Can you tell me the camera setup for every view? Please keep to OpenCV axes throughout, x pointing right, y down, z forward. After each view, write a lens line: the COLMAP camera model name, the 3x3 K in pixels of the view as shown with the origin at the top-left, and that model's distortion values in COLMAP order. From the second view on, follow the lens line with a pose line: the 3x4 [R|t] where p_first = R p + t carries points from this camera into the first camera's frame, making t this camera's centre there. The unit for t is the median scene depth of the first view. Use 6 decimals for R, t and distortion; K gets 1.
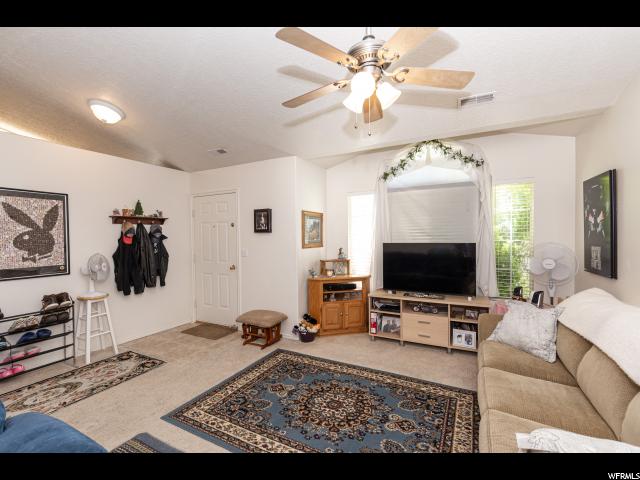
lens RADIAL K [[287.7, 0, 320.0], [0, 287.7, 240.0], [0, 0, 1]] dist [-0.001526, -0.000140]
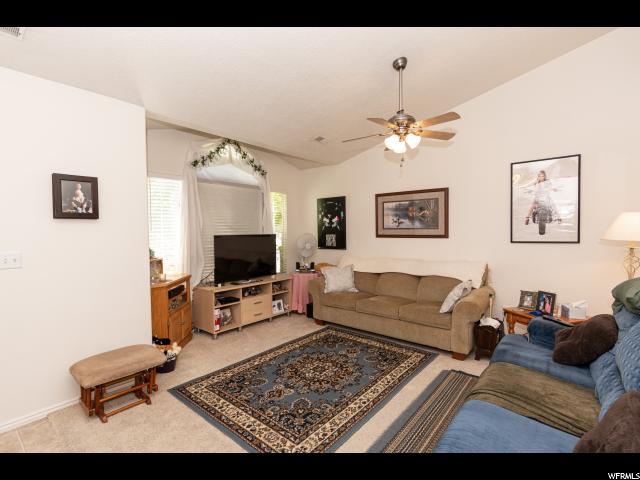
lens RADIAL K [[302.7, 0, 320.0], [0, 302.7, 240.0], [0, 0, 1]] dist [0.003161, 0.000116]
pose [[0.204151, -0.022671, 0.978677, -0.738690], [0.020417, 0.999613, 0.018897, 0.014526], [-0.978726, 0.016124, 0.204535, 0.475667]]
